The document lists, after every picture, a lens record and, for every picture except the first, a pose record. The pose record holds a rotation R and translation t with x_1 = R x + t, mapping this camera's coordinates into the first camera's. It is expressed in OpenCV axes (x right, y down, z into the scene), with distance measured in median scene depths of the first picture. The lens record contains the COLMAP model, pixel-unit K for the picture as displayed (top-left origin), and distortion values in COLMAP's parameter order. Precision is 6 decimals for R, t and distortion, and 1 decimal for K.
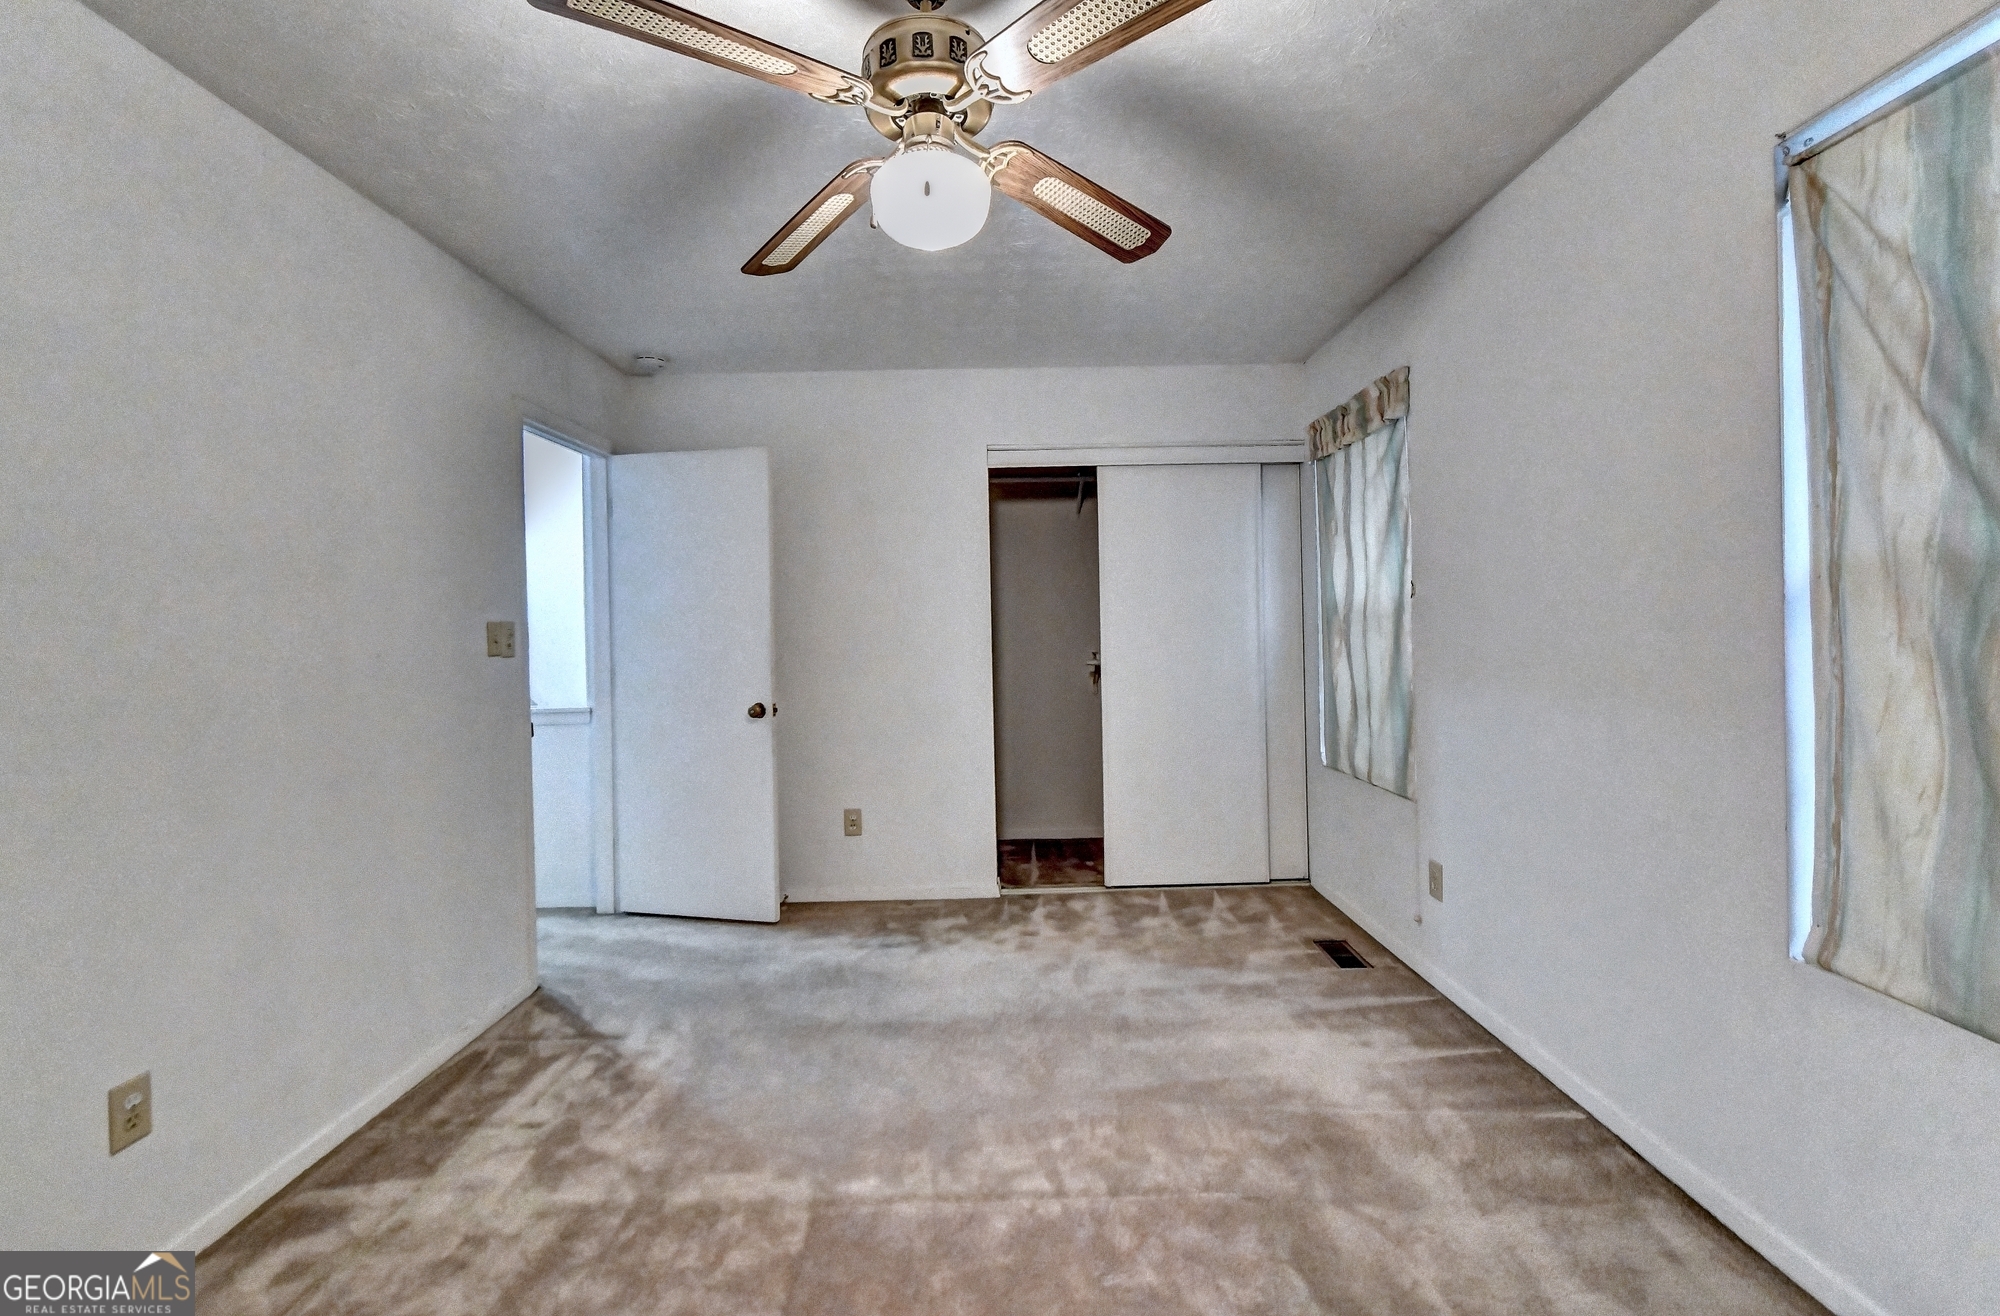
lens RADIAL K [[843.2, 0, 998.7], [0, 843.2, 639.7], [0, 0, 1]] dist [-0.010696, -0.000288]
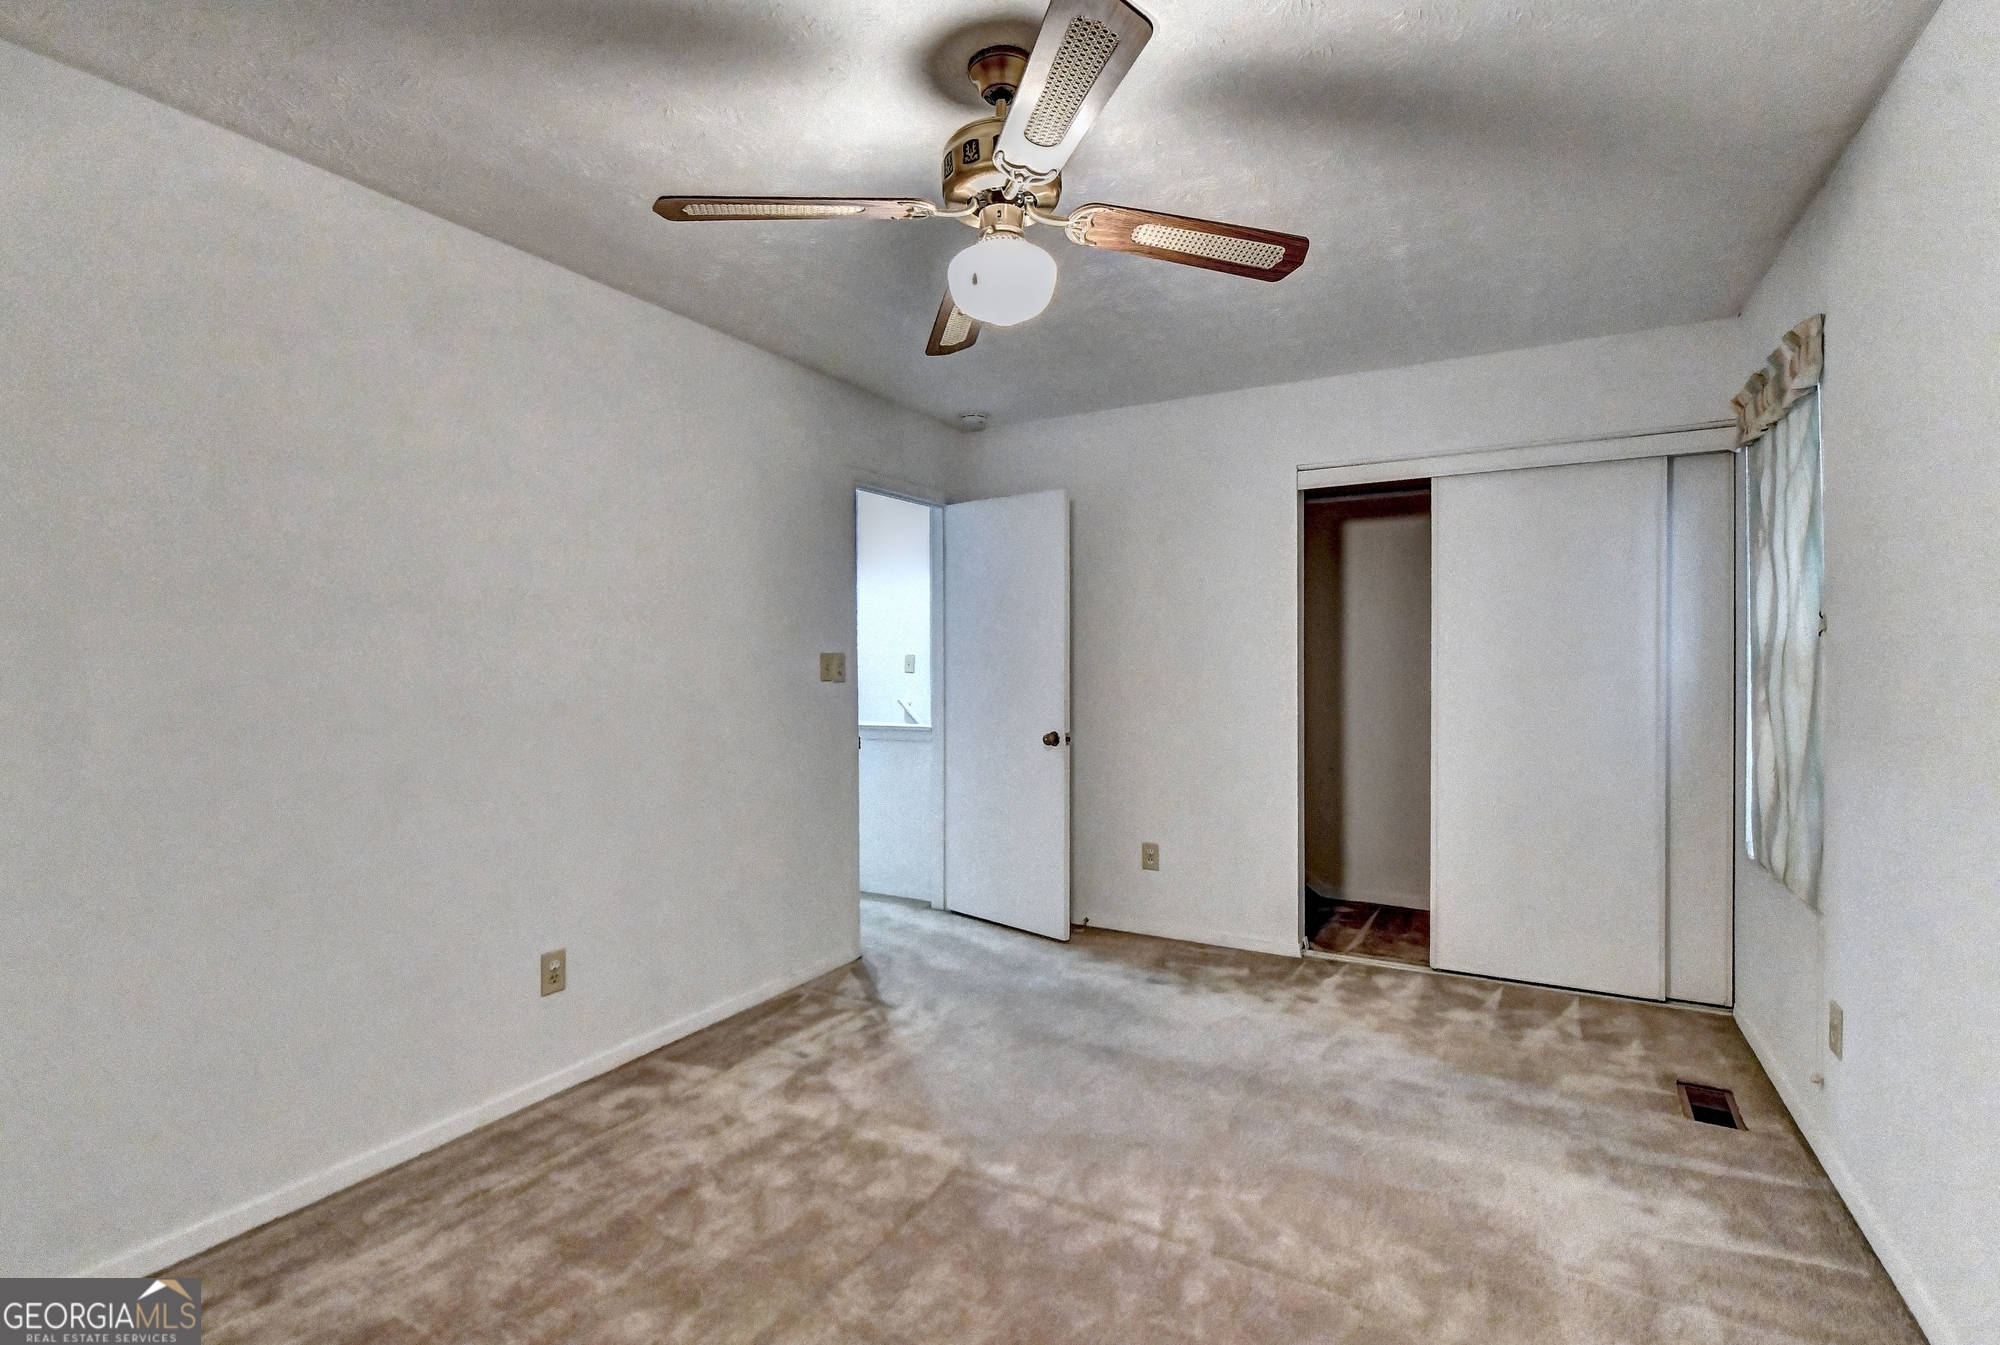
lens RADIAL K [[895.8, 0, 998.7], [0, 895.8, 679.6], [0, 0, 1]] dist [-0.007875, -0.002211]
pose [[0.867384, 0.027647, -0.496872, 0.265978], [-0.021546, 0.999606, 0.018008, -0.010864], [0.497174, -0.004914, 0.867637, -0.012551]]
